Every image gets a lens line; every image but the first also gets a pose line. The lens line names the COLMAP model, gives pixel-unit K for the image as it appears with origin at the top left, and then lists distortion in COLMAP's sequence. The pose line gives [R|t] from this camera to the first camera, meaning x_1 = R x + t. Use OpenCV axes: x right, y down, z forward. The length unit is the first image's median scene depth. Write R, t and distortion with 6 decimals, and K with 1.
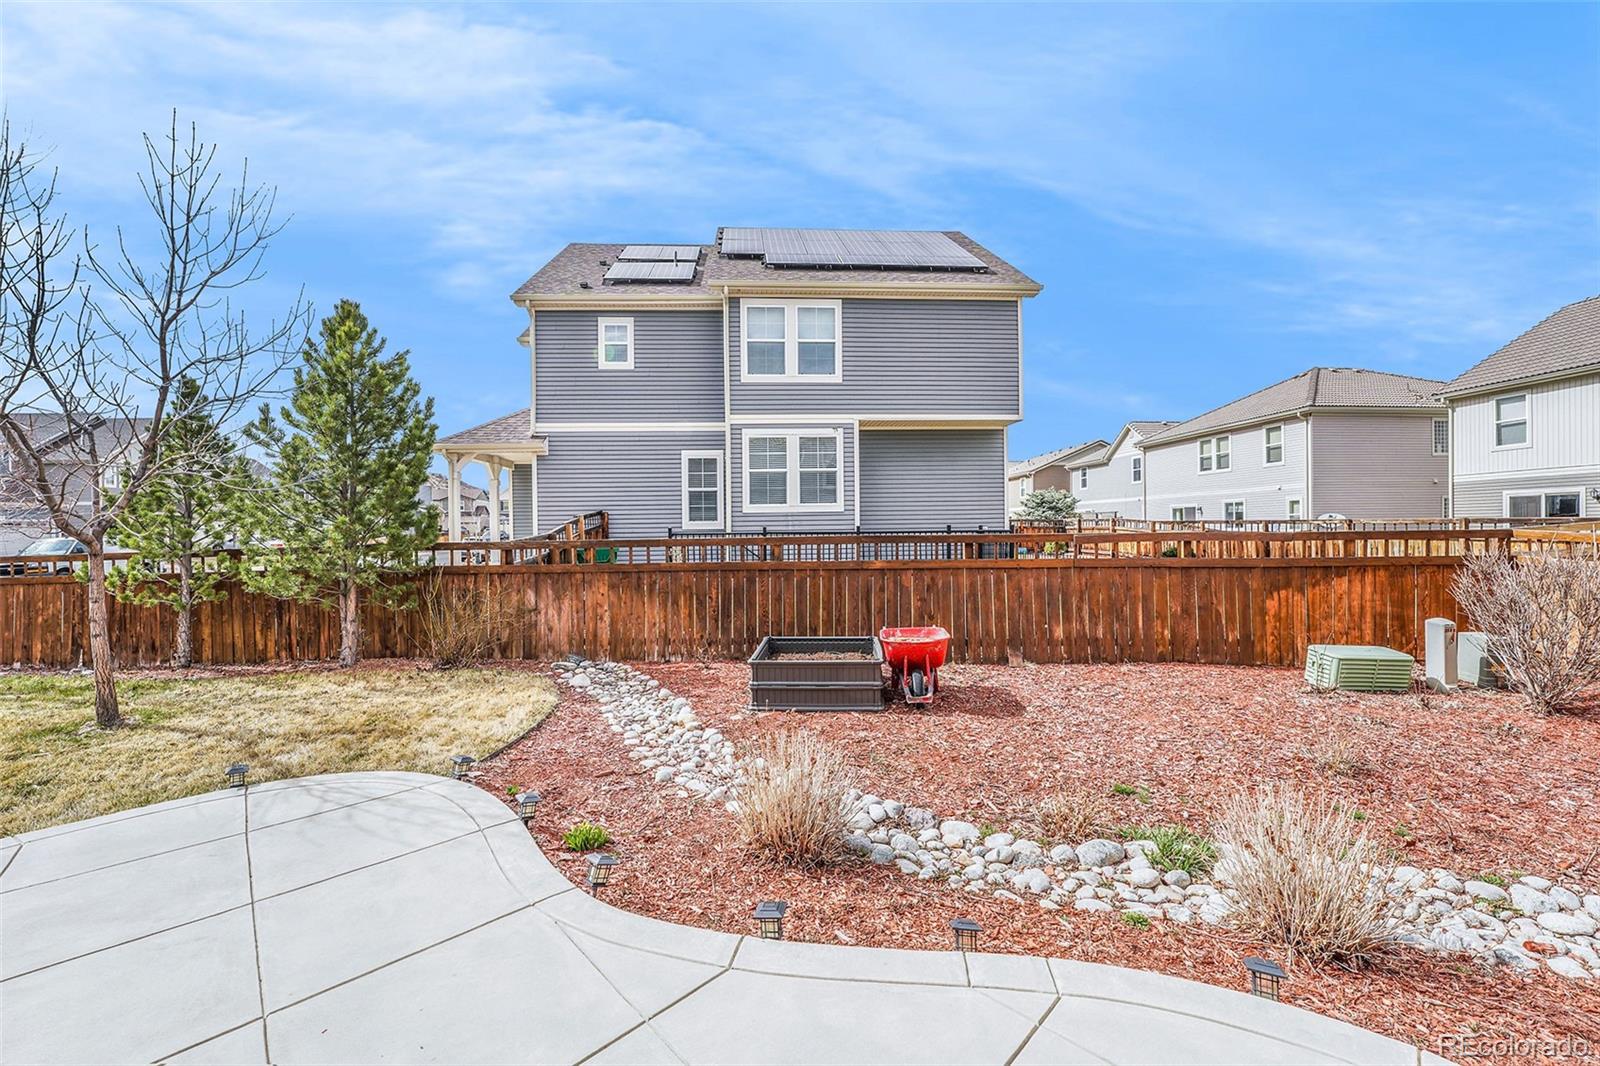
lens RADIAL K [[658.7, 0, 797.8], [0, 658.7, 545.1], [0, 0, 1]] dist [-0.015158, -0.000056]
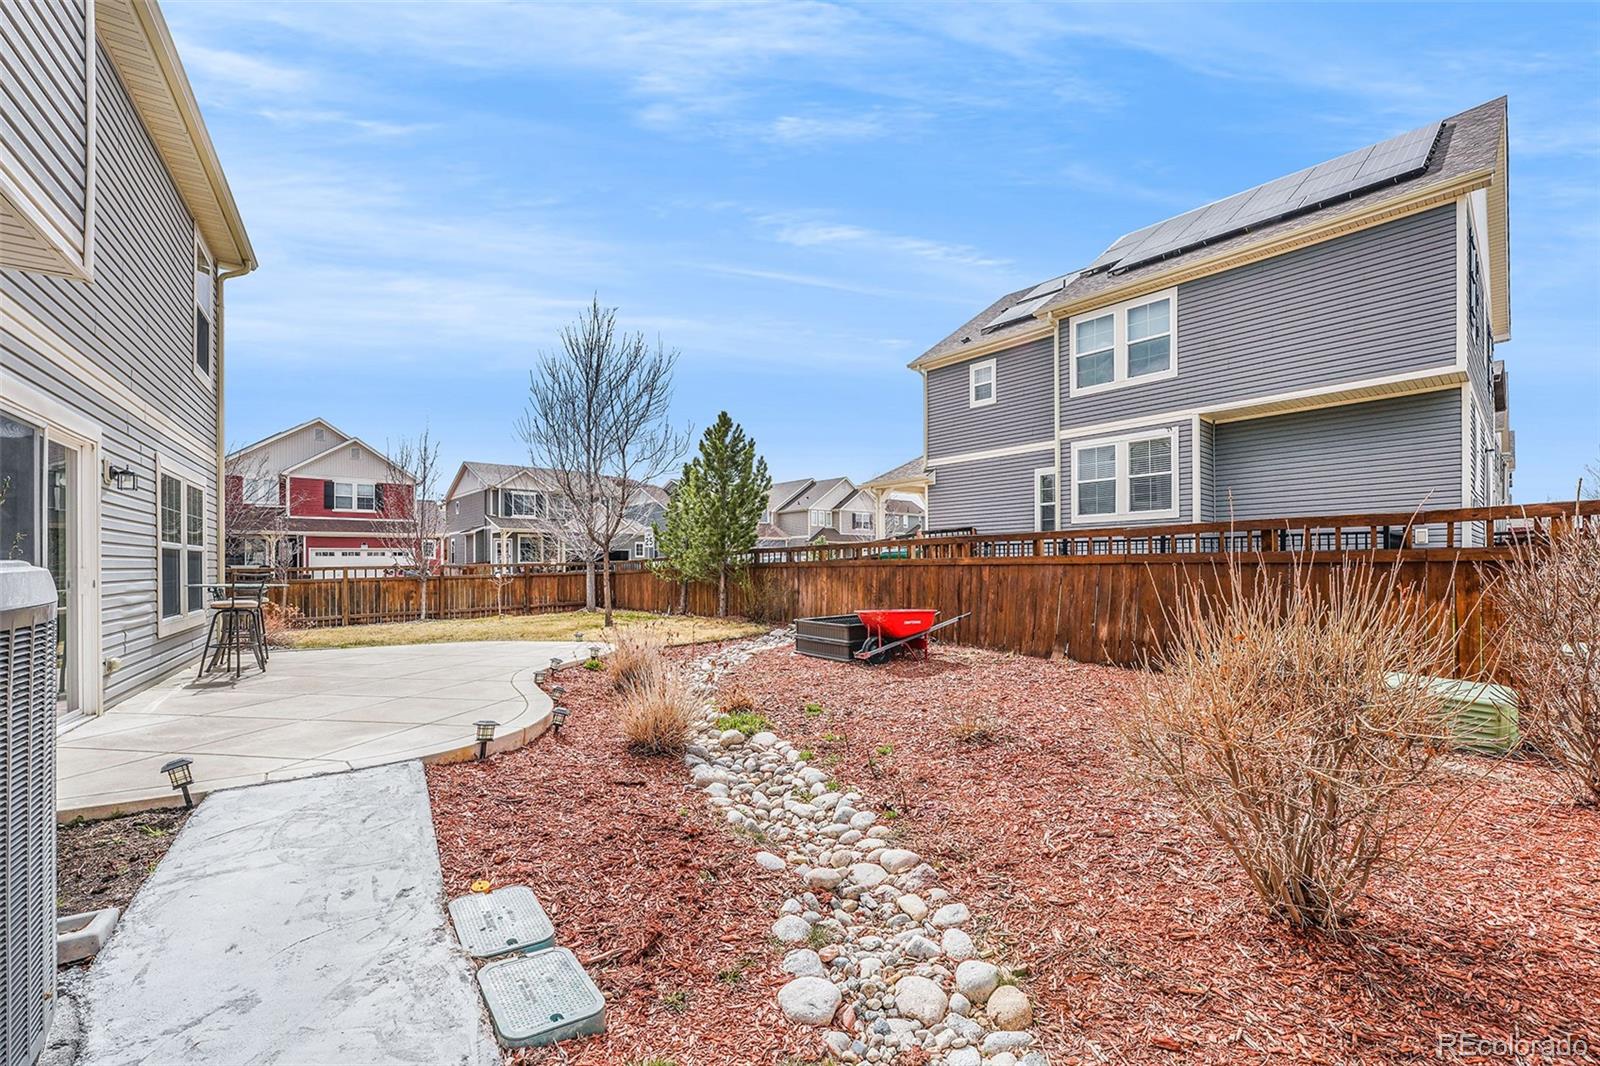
lens RADIAL K [[658.7, 0, 797.8], [0, 658.7, 545.1], [0, 0, 1]] dist [-0.015158, -0.000056]
pose [[0.614273, -0.018414, -0.788879, 0.456581], [-0.013420, 0.999339, -0.033775, 0.023884], [0.788980, 0.031334, 0.613620, 0.036495]]
